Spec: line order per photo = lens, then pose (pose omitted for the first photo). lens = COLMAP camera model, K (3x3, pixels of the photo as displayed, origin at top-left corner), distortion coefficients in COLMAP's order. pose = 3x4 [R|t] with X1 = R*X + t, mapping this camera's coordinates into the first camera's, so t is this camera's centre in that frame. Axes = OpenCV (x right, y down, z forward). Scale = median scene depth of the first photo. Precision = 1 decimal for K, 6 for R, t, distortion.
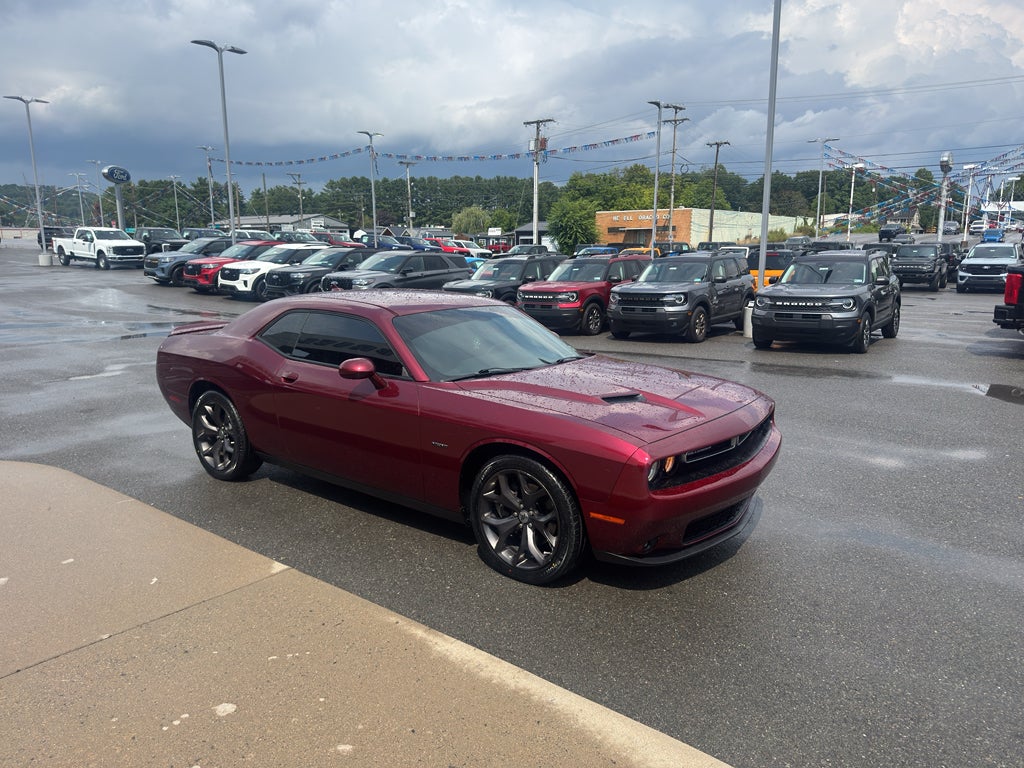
lens RADIAL K [[720.9, 0, 522.4], [0, 720.9, 389.6], [0, 0, 1]] dist [0.031247, -0.042840]
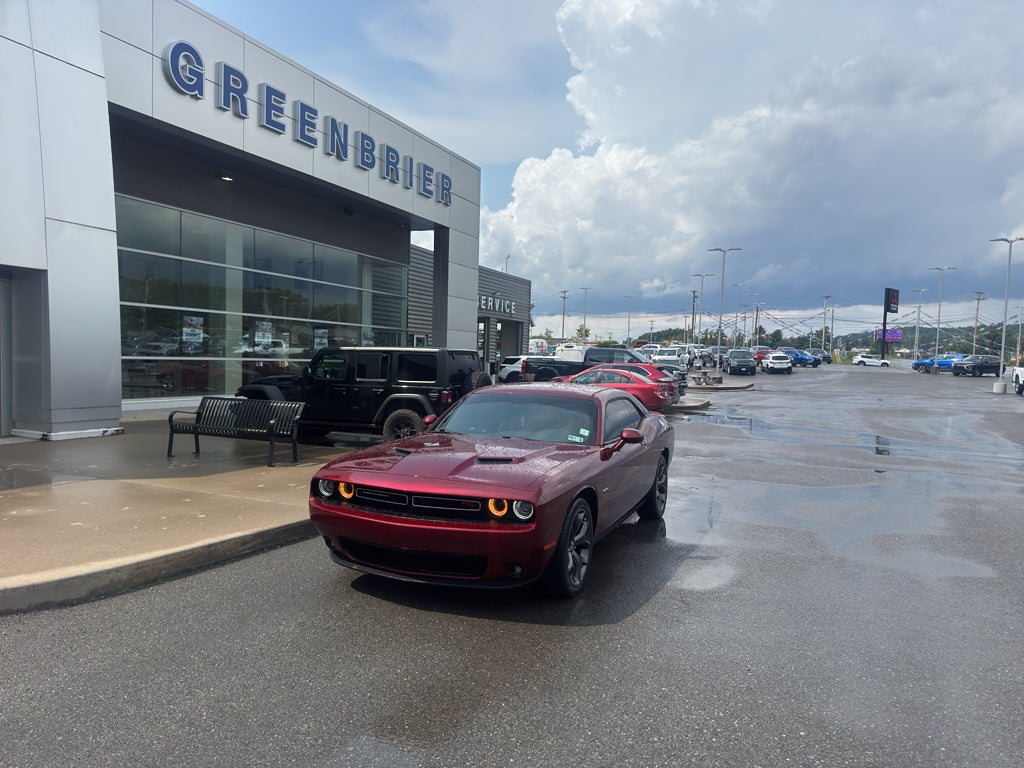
lens RADIAL K [[710.8, 0, 514.7], [0, 710.8, 393.4], [0, 0, 1]] dist [0.024172, -0.039156]
pose [[0.254319, 0.044401, -0.966101, 0.158660], [-0.213190, 0.976946, -0.011221, -0.013086], [0.943330, 0.208817, 0.257922, 0.090496]]
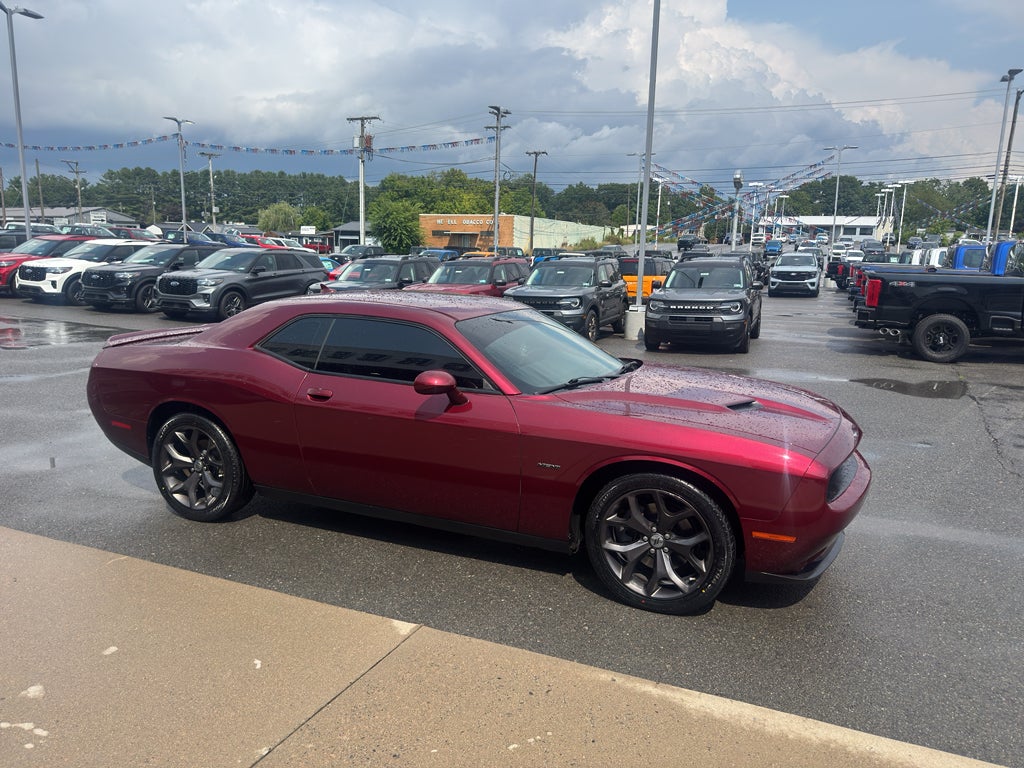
lens RADIAL K [[720.9, 0, 525.4], [0, 720.9, 392.2], [0, 0, 1]] dist [0.031247, -0.042840]
pose [[0.966922, -0.031185, 0.253159, -0.041043], [0.031500, 0.999500, 0.002812, -0.002004], [-0.253120, 0.005256, 0.967420, 0.017011]]
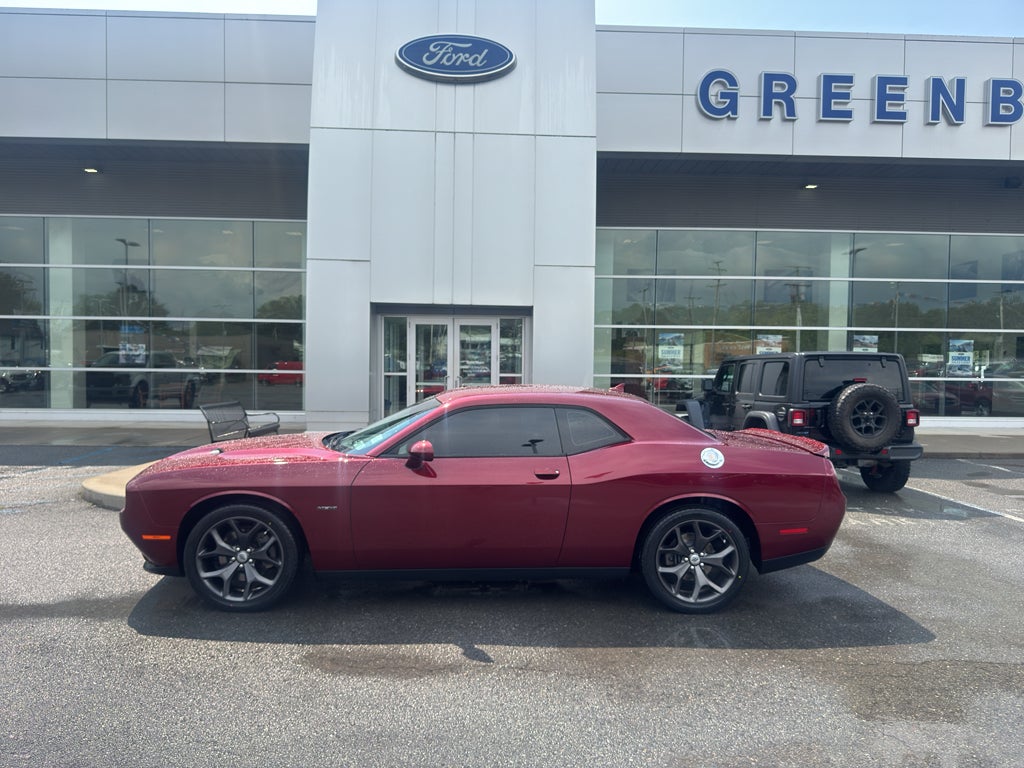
lens RADIAL K [[710.8, 0, 515.6], [0, 710.8, 403.9], [0, 0, 1]] dist [0.024172, -0.039156]
pose [[-0.756429, 0.014670, -0.653912, 0.073479], [-0.143904, 0.971519, 0.188261, -0.045334], [0.638050, 0.236506, -0.732774, 0.261903]]
